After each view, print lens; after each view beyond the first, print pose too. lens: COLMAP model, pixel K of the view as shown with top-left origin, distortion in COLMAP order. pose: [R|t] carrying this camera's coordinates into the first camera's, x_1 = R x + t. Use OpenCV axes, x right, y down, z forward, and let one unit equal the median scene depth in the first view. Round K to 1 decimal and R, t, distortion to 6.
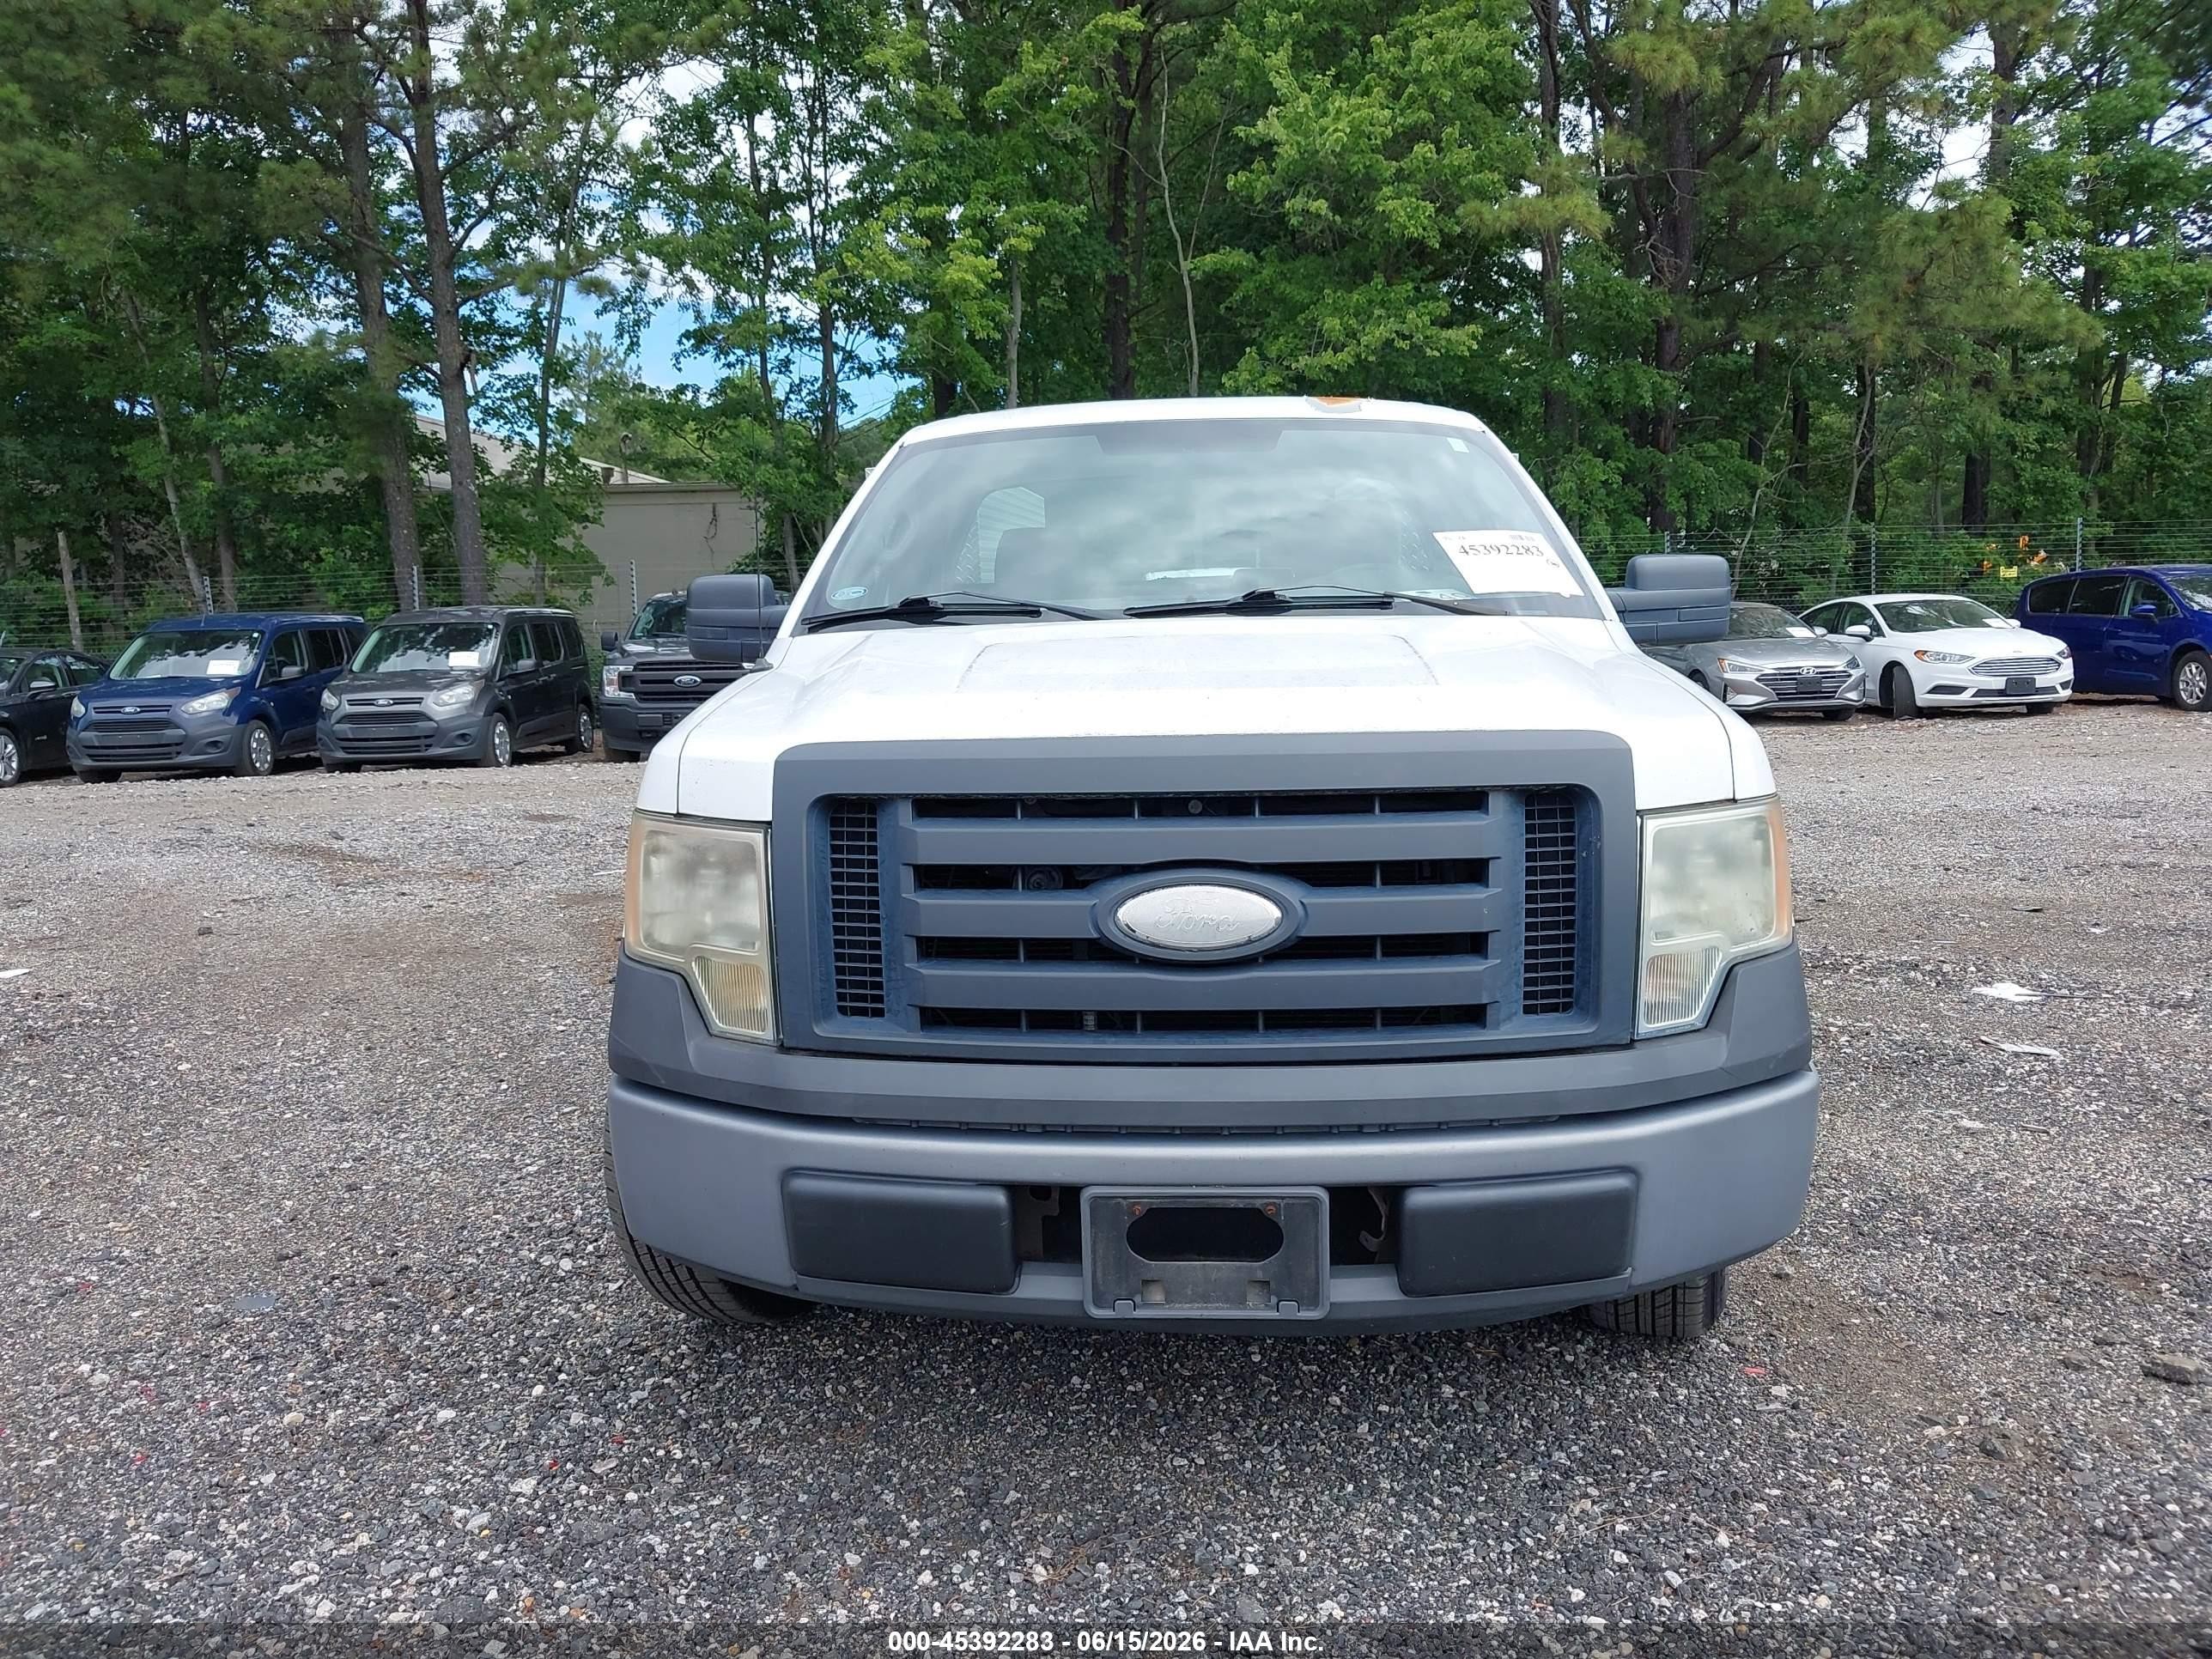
lens RADIAL K [[1726.6, 0, 1117.9], [0, 1726.6, 822.9], [0, 0, 1]] dist [0.001831, 0.001492]
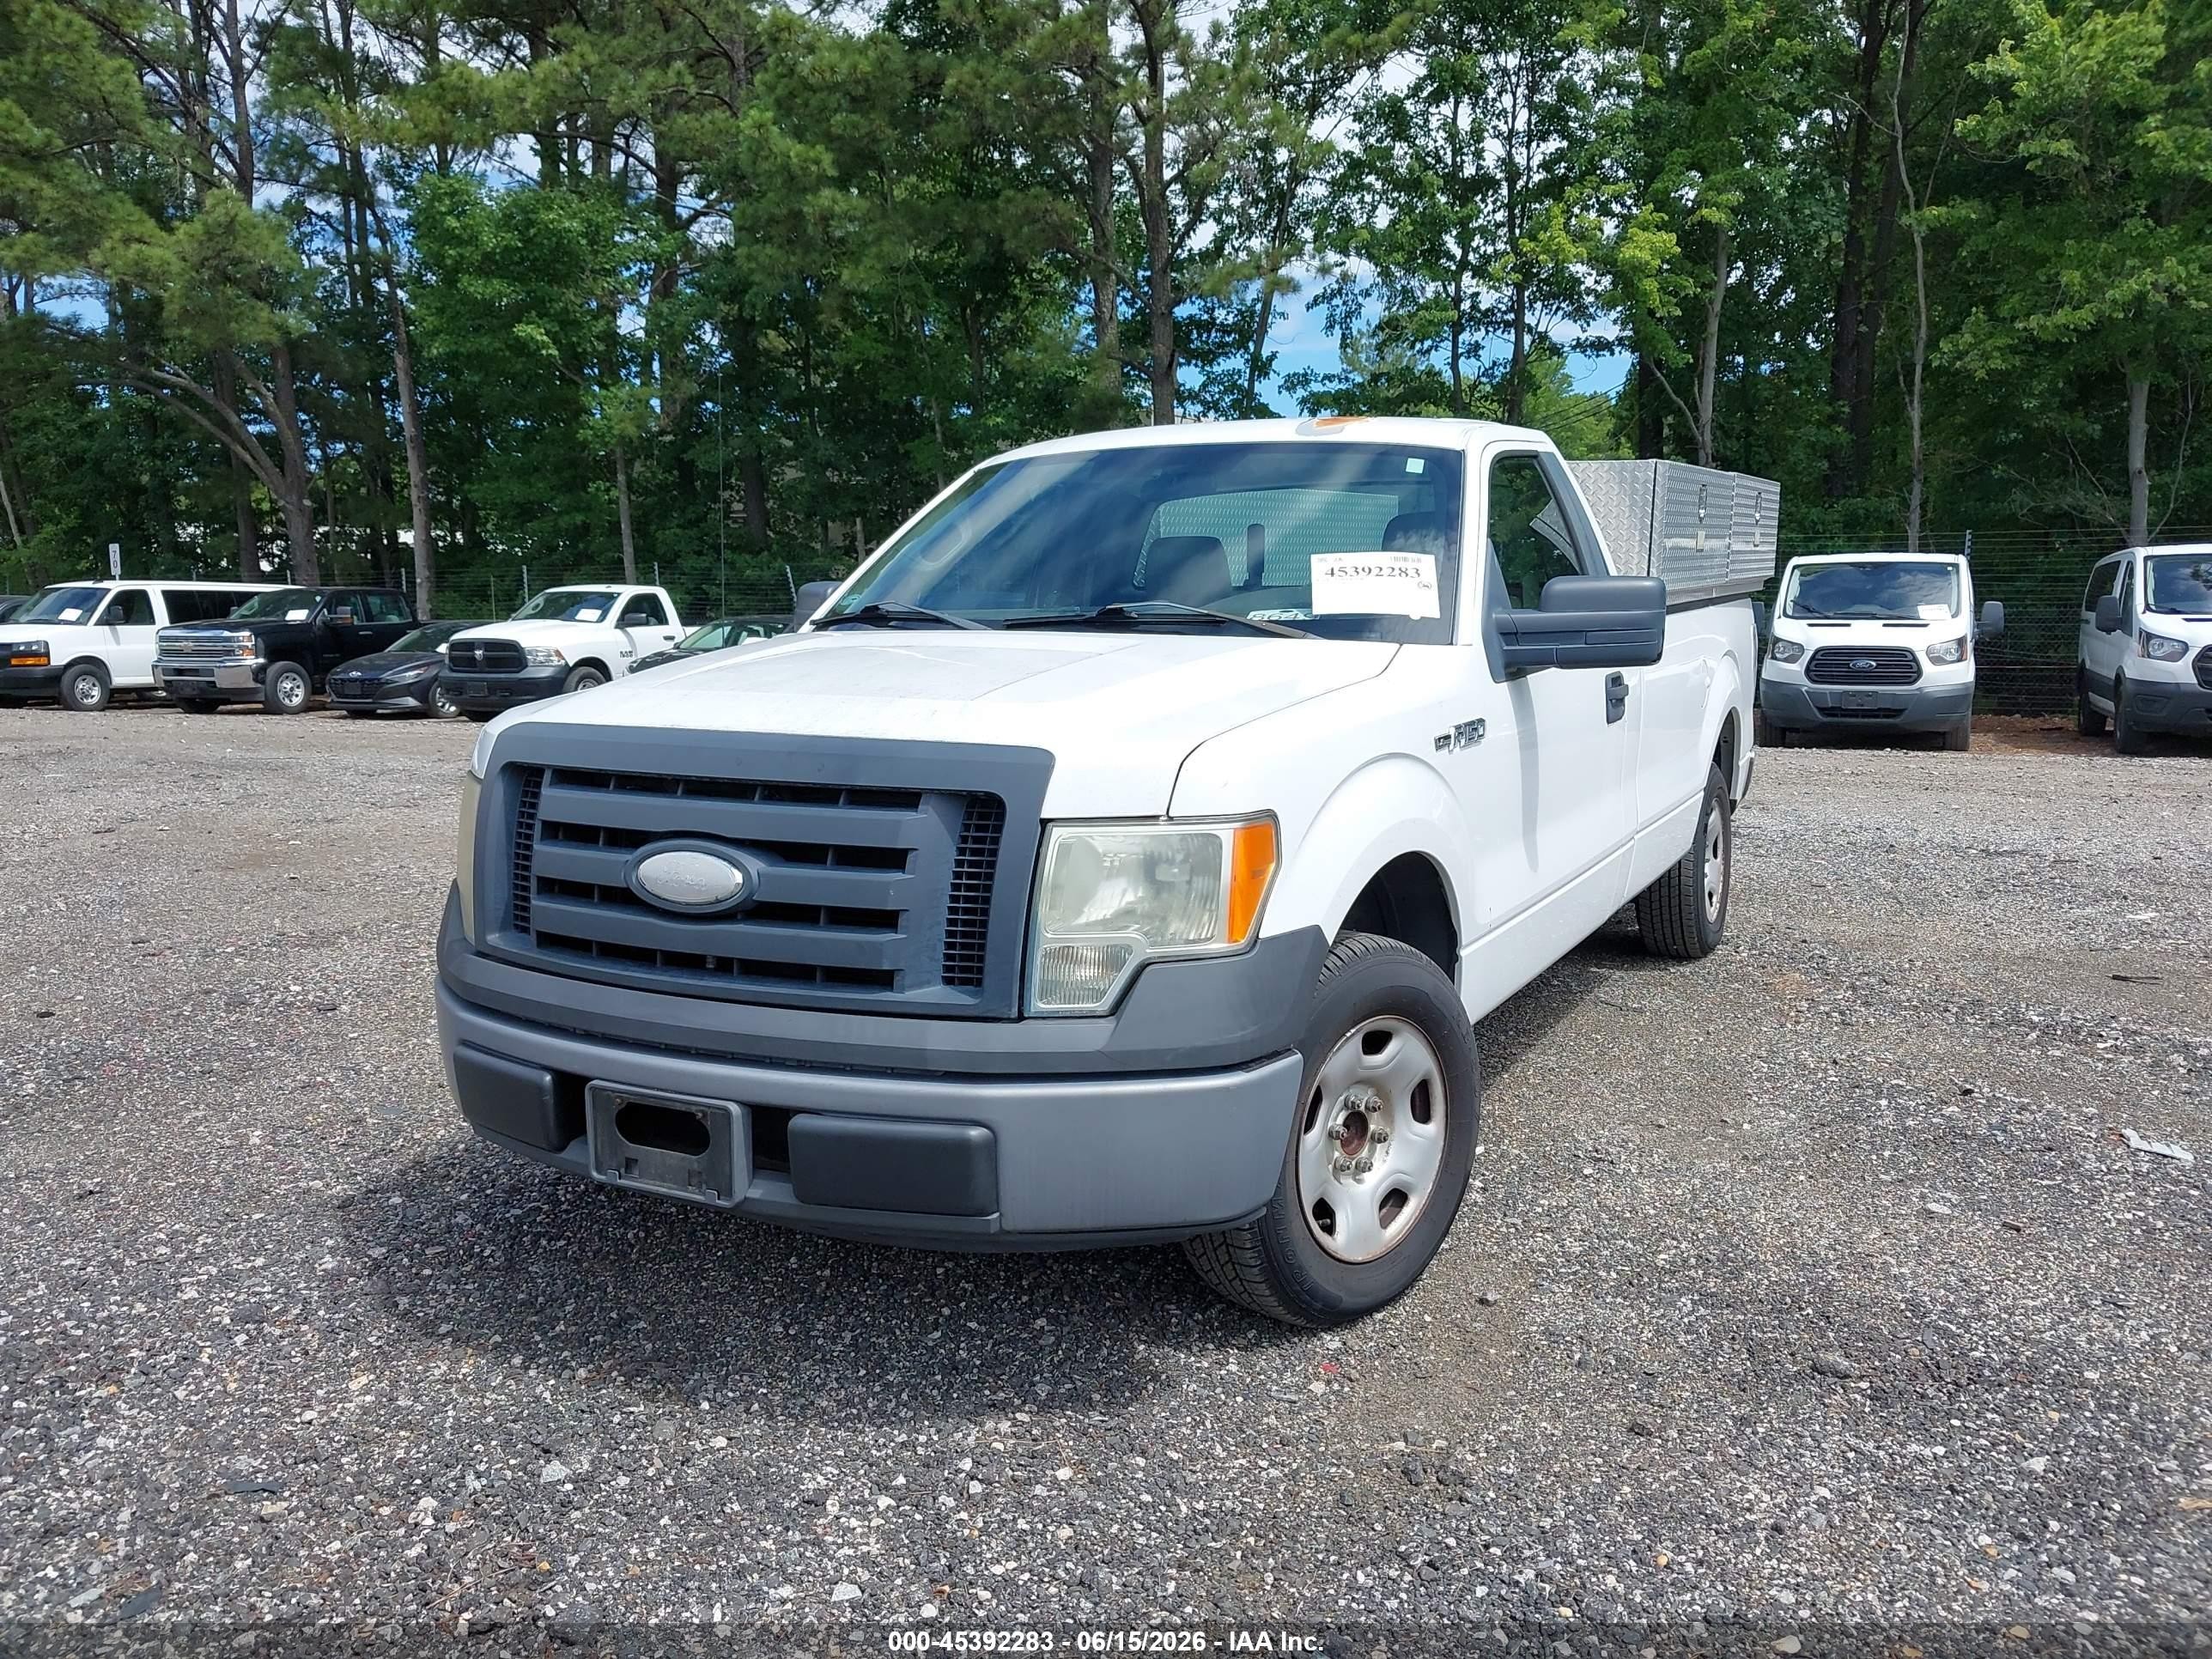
lens RADIAL K [[1815.1, 0, 1305.4], [0, 1815.1, 822.6], [0, 0, 1]] dist [0.003109, 0.006202]
pose [[0.905371, 0.072573, -0.418373, 0.506049], [-0.068777, 0.997339, 0.024168, -0.024184], [0.419013, 0.006894, 0.907954, -0.004879]]
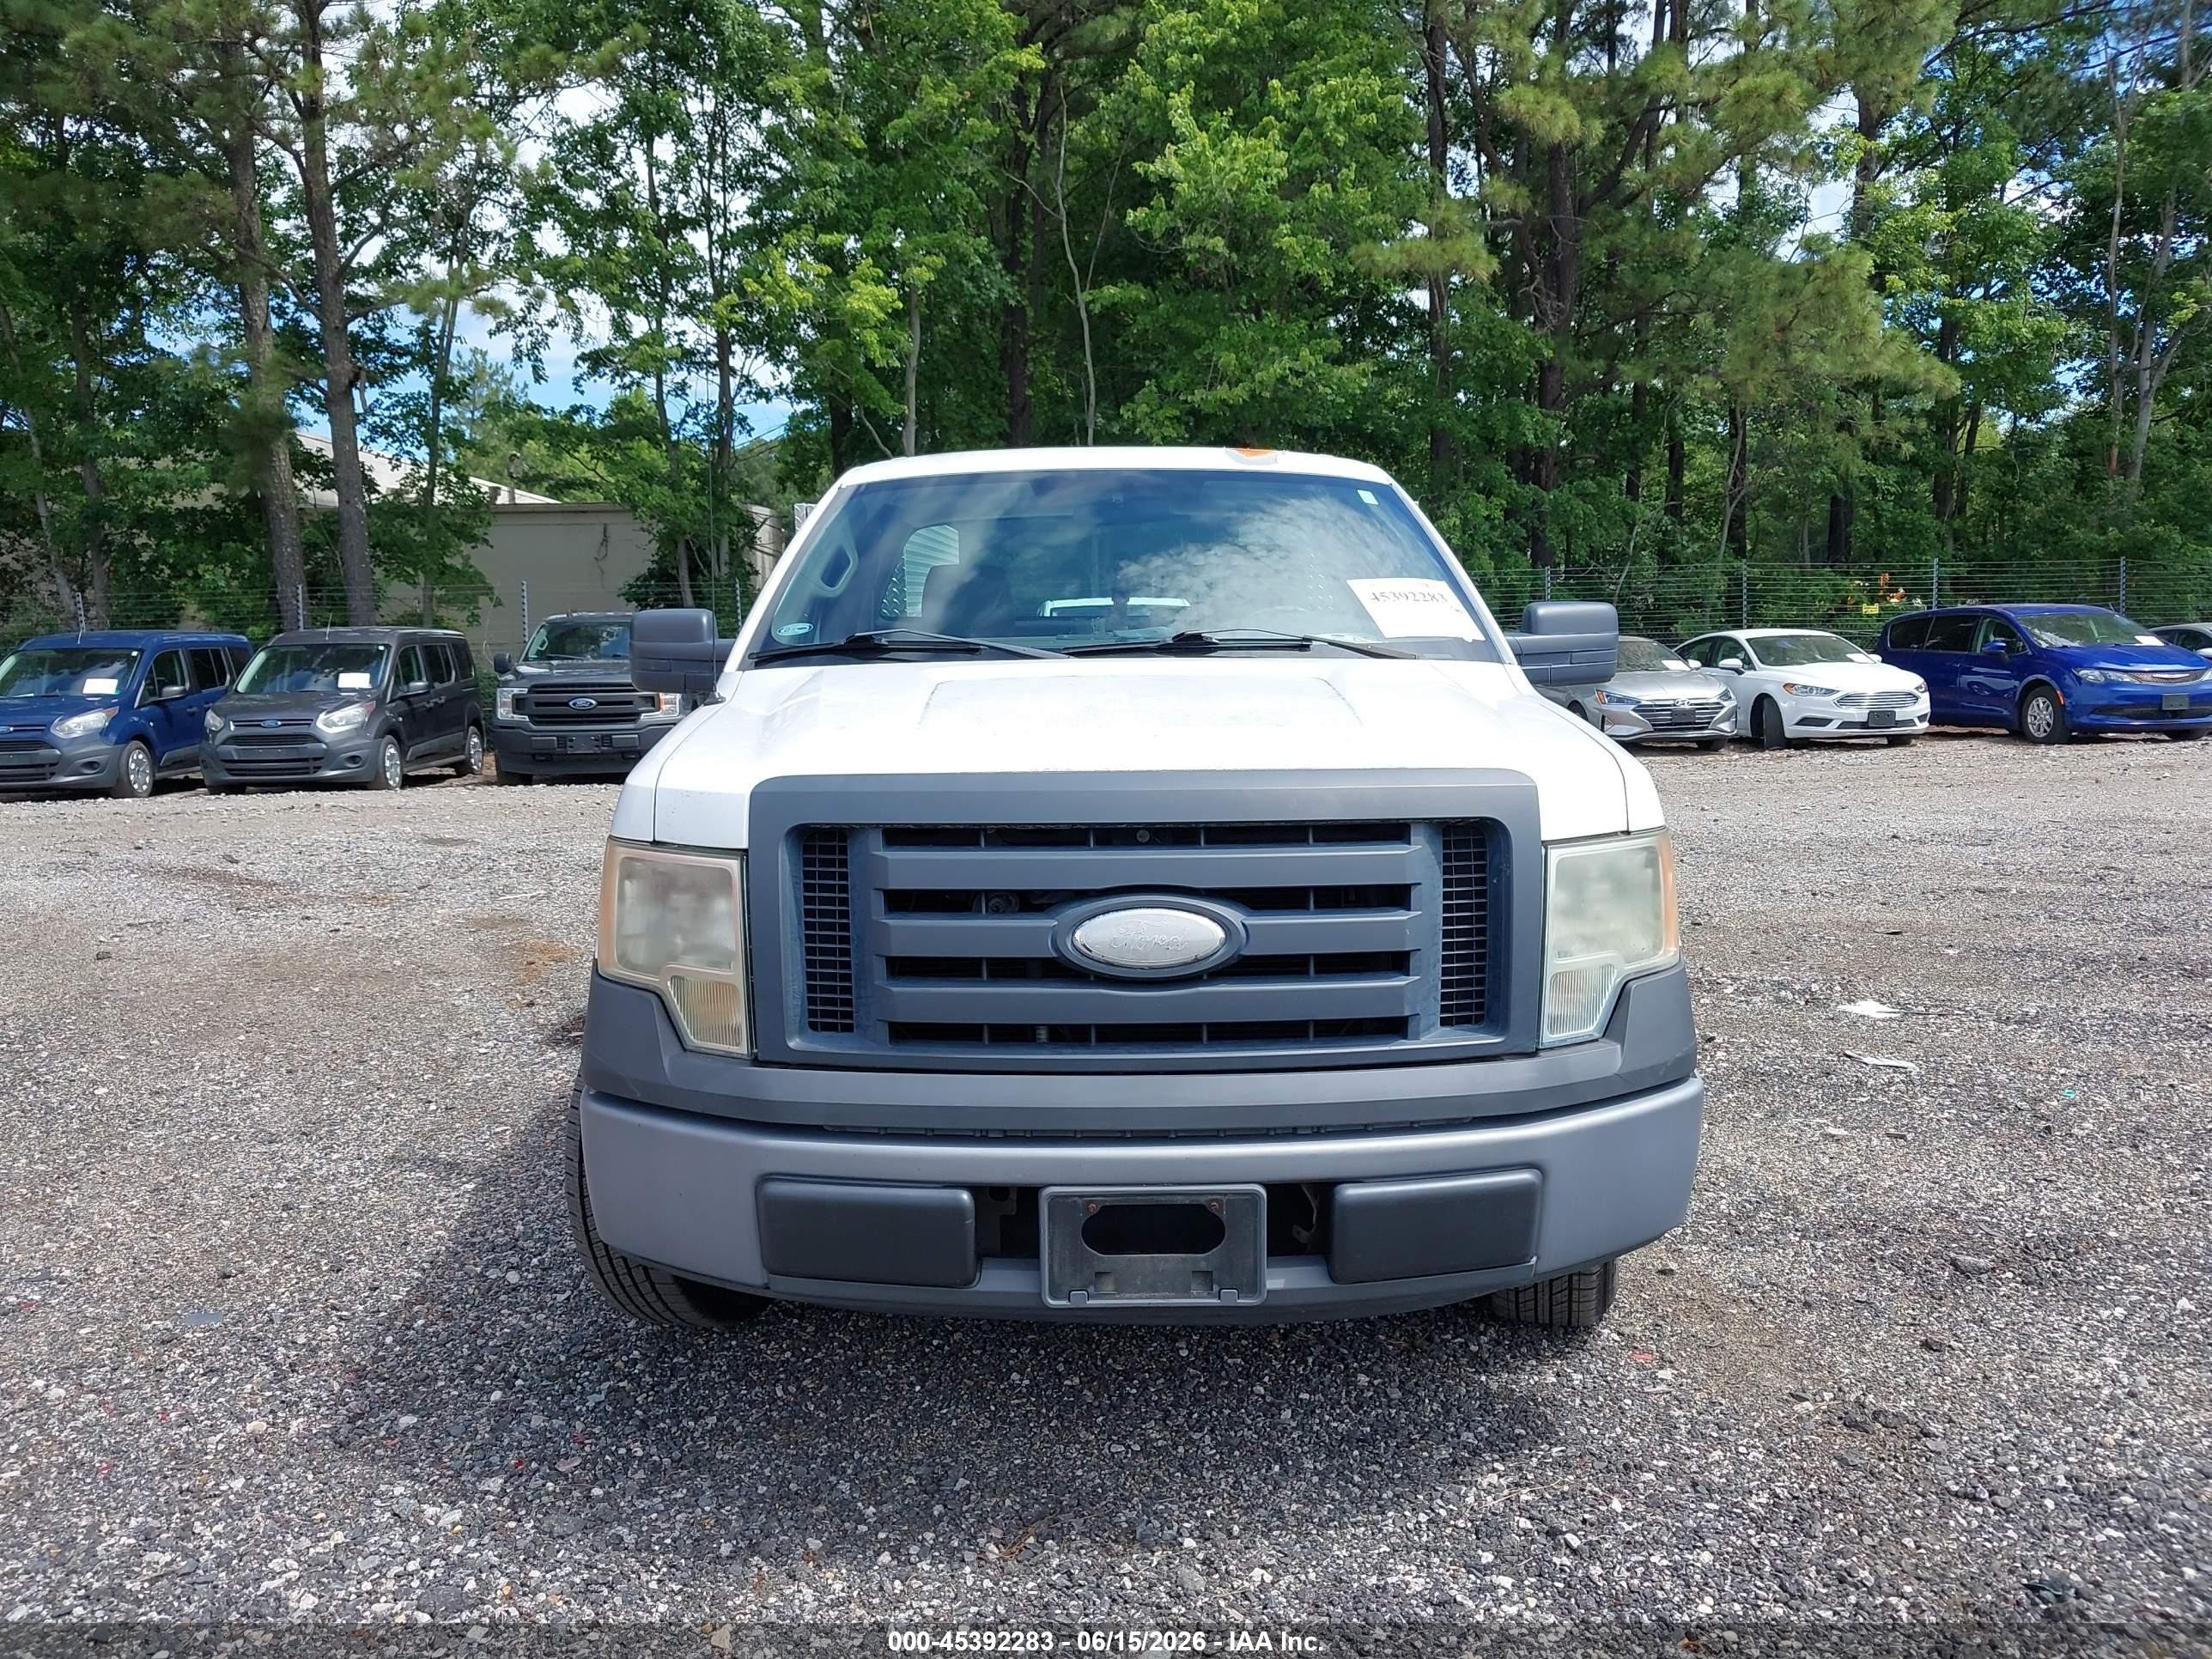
lens RADIAL K [[1737.7, 0, 1113.3], [0, 1737.7, 831.7], [0, 0, 1]] dist [0.002678, 0.010767]
pose [[0.997909, 0.002774, 0.064579, -0.023203], [-0.002216, 0.999960, -0.008705, -0.001618], [-0.064601, 0.008544, 0.997875, -0.048052]]
